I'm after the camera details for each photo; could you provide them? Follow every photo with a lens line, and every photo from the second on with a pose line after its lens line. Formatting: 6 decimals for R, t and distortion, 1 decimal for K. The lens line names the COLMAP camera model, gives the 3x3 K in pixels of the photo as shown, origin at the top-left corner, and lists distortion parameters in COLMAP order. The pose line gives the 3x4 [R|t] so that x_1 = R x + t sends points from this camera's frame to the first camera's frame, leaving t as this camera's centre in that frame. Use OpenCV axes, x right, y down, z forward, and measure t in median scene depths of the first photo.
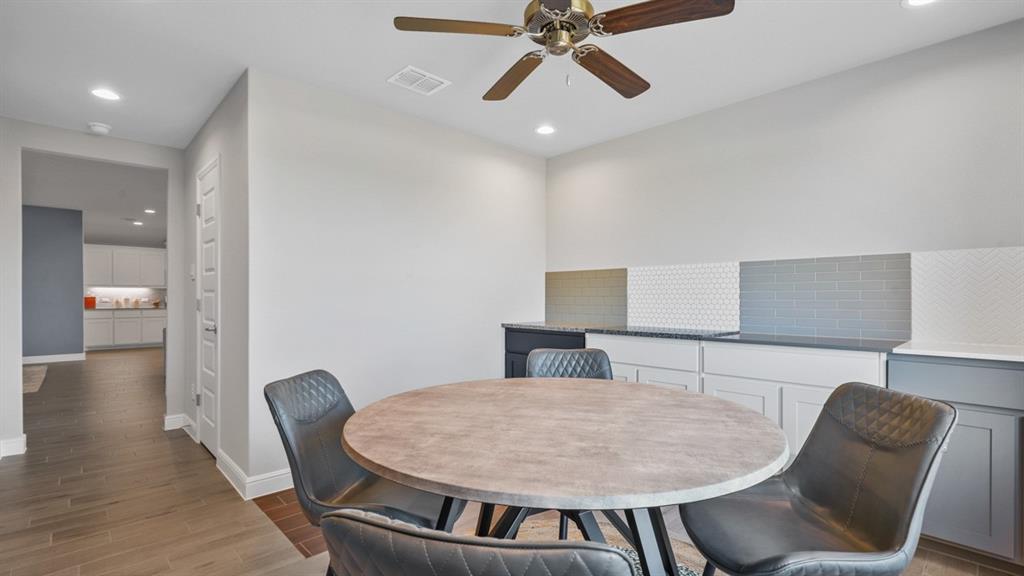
lens RADIAL K [[464.1, 0, 515.5], [0, 464.1, 296.9], [0, 0, 1]] dist [-0.003403, -0.001808]
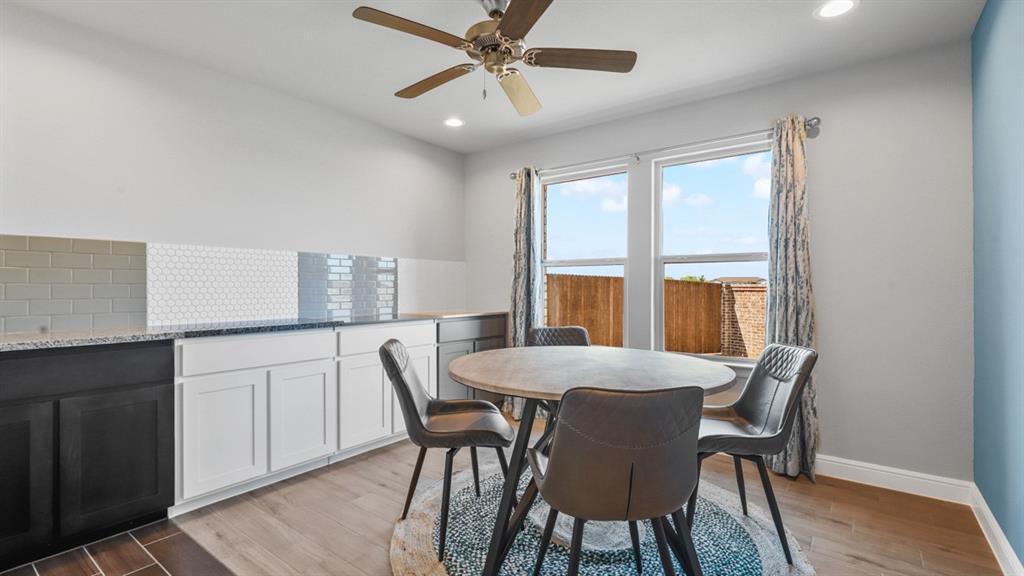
lens RADIAL K [[464.1, 0, 515.3], [0, 464.1, 284.9], [0, 0, 1]] dist [-0.003403, -0.001808]
pose [[-0.140027, 0.002559, 0.990144, -0.615790], [-0.001869, 0.999994, -0.002849, 0.001157], [-0.990146, -0.002249, -0.140022, 0.650722]]
